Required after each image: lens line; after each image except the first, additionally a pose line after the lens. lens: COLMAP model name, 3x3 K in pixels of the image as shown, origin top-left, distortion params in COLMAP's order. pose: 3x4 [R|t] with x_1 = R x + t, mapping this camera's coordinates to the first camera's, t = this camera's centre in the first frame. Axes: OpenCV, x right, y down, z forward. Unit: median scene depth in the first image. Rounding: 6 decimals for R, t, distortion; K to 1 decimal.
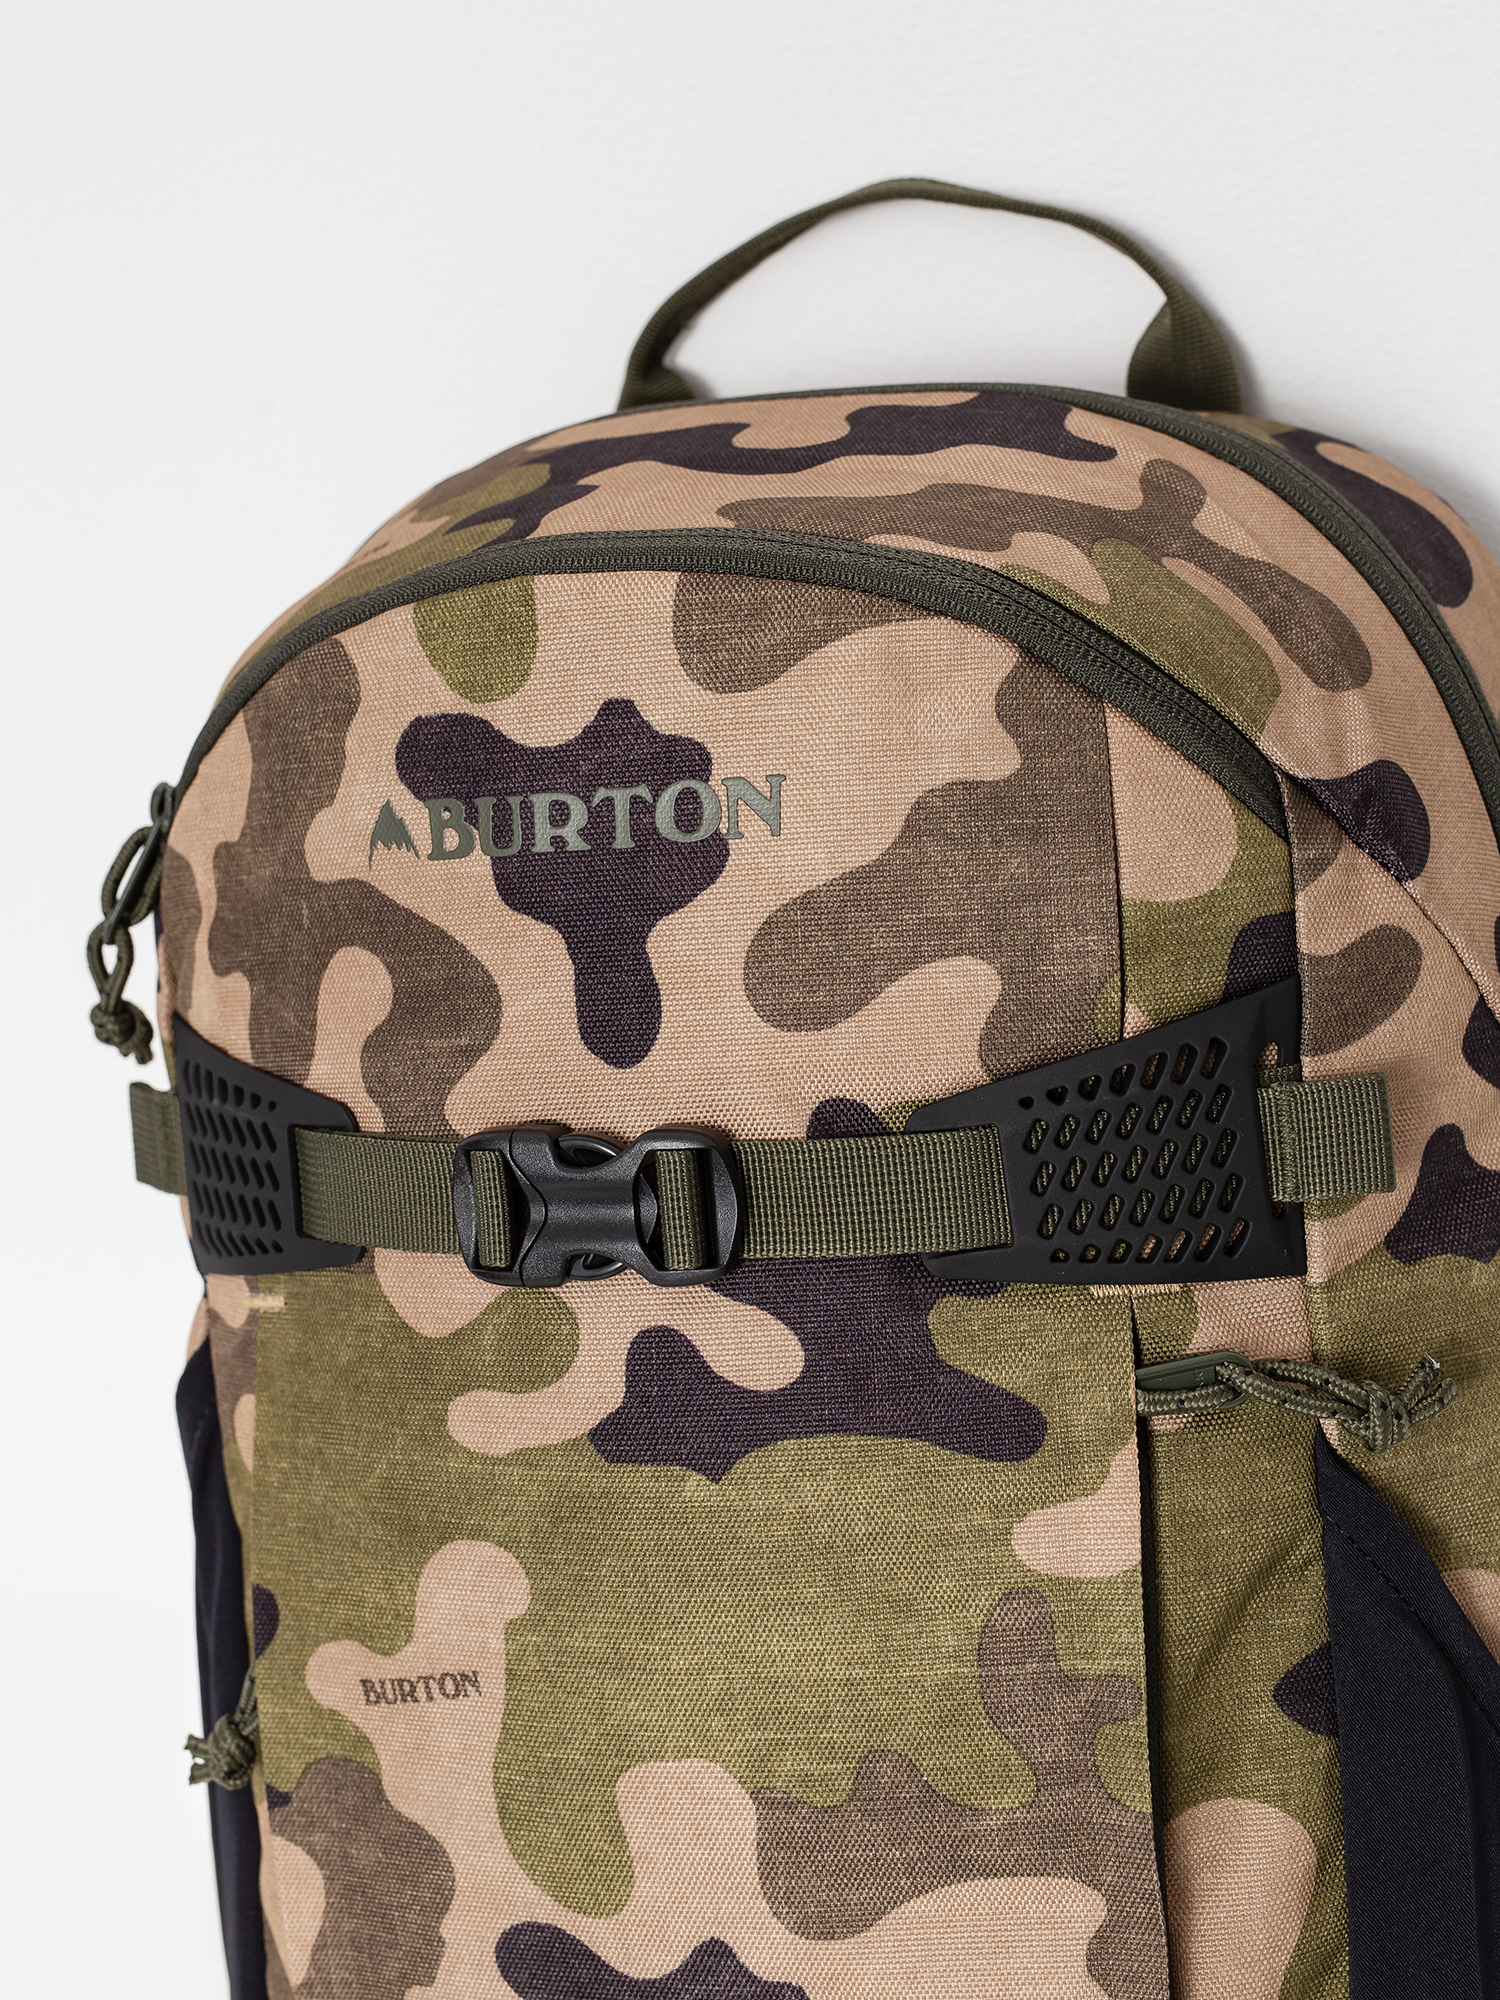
lens RADIAL K [[3098.6, 0, 750.0], [0, 3098.6, 1000.0], [0, 0, 1]] dist [-0.034651, 0.017185]
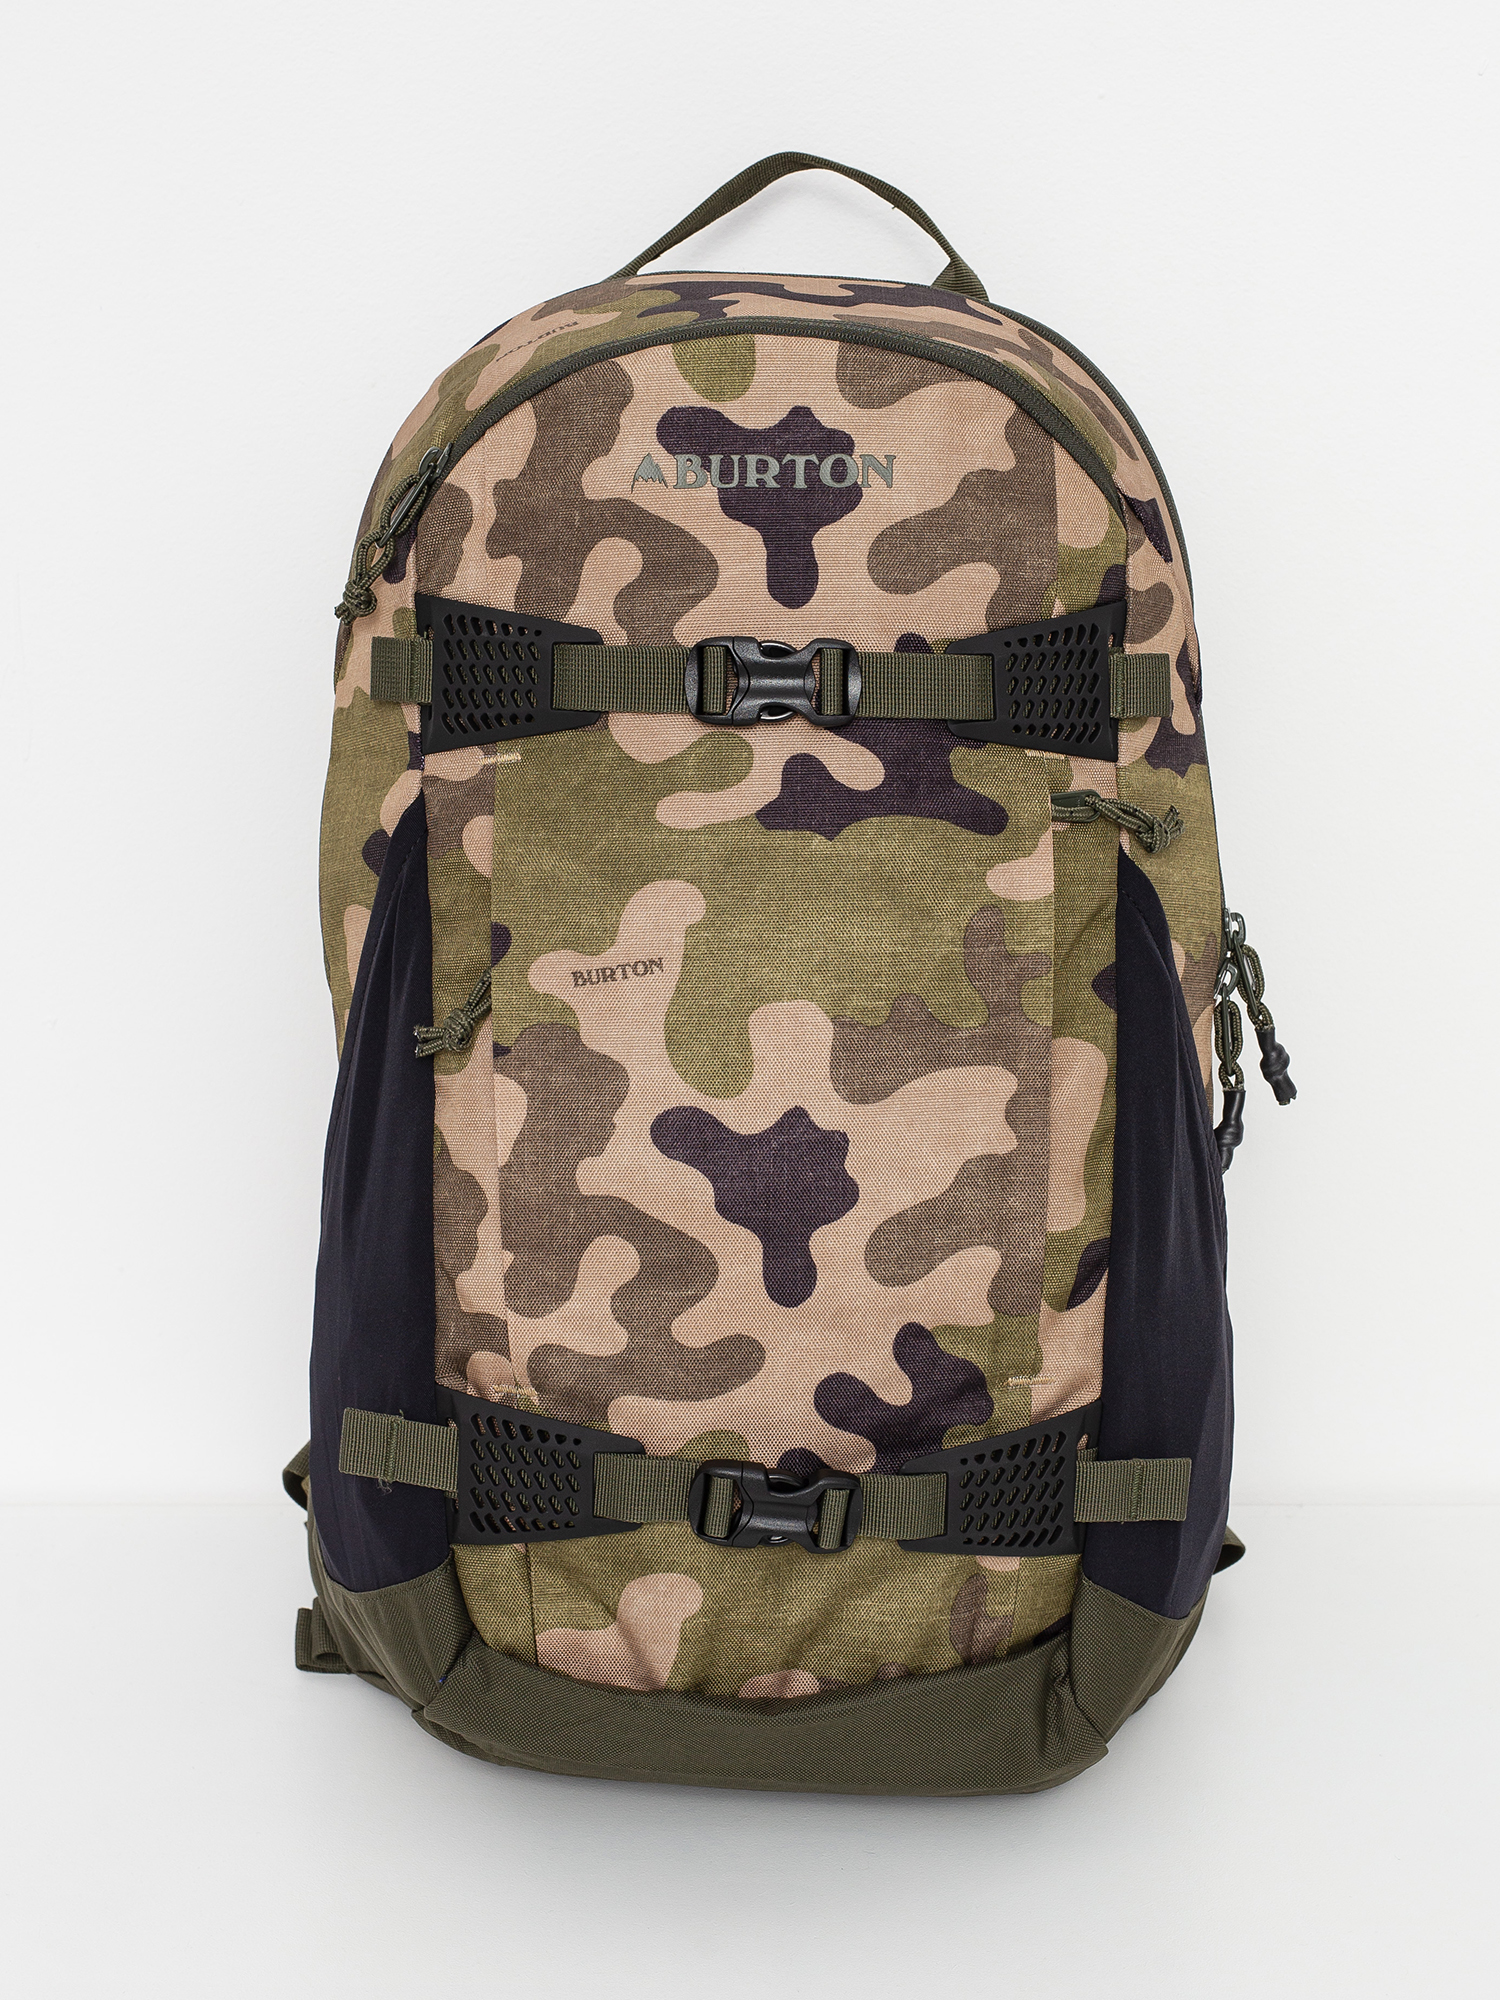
lens RADIAL K [[2857.7, 0, 750.0], [0, 2857.7, 1000.0], [0, 0, 1]] dist [-0.059745, -0.016862]
pose [[0.941081, 0.058894, 0.333013, -0.601456], [-0.054459, 0.998259, -0.022647, 0.286837], [-0.333768, 0.003177, 0.942650, -0.556154]]
